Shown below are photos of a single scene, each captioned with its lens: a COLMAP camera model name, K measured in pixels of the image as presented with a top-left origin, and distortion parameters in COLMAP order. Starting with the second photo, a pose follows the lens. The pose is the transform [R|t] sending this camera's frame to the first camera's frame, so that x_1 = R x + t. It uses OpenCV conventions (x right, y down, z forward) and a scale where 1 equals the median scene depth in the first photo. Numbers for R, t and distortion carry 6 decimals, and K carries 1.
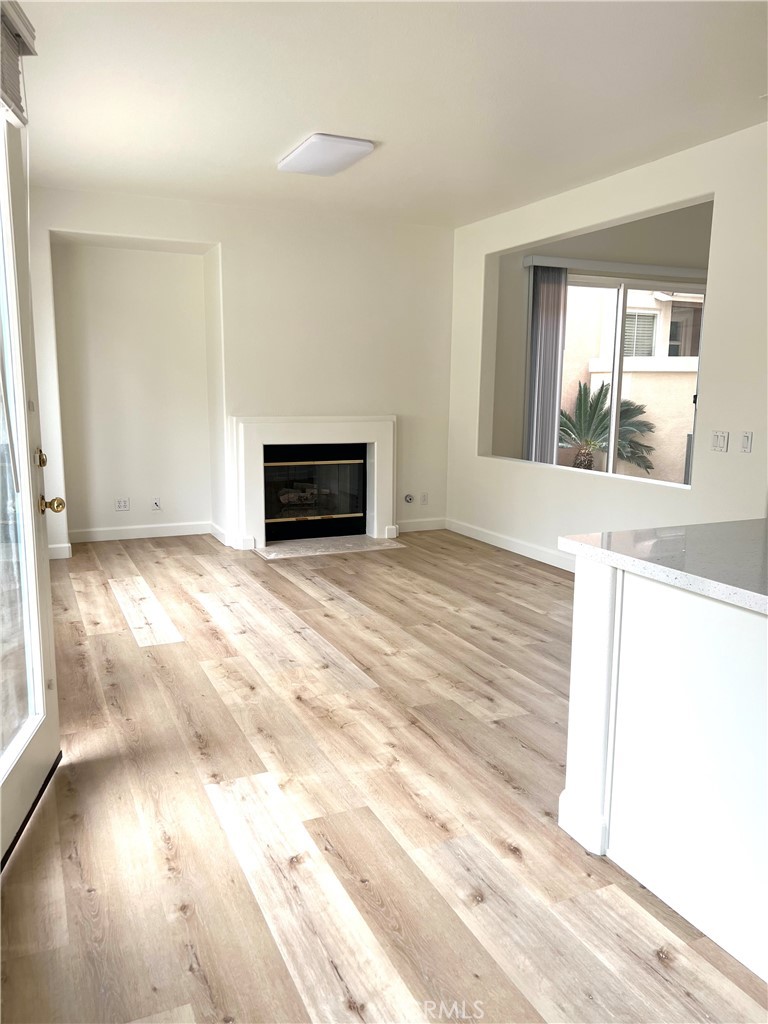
lens RADIAL K [[773.6, 0, 382.8], [0, 773.6, 516.5], [0, 0, 1]] dist [0.066000, -0.077458]
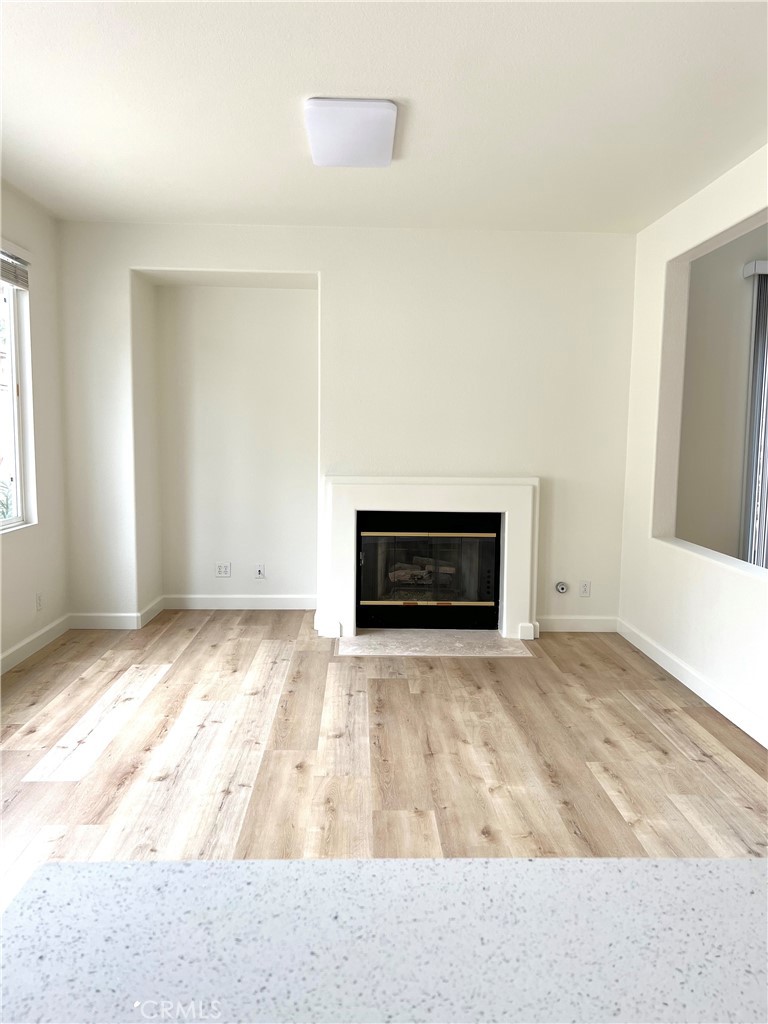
lens RADIAL K [[777.8, 0, 384.0], [0, 777.8, 512.0], [0, 0, 1]] dist [0.068519, -0.153275]
pose [[0.921727, 0.043715, -0.385369, 0.217885], [-0.070226, 0.996015, -0.054982, -0.056199], [0.381429, 0.077742, 0.921123, 0.302988]]
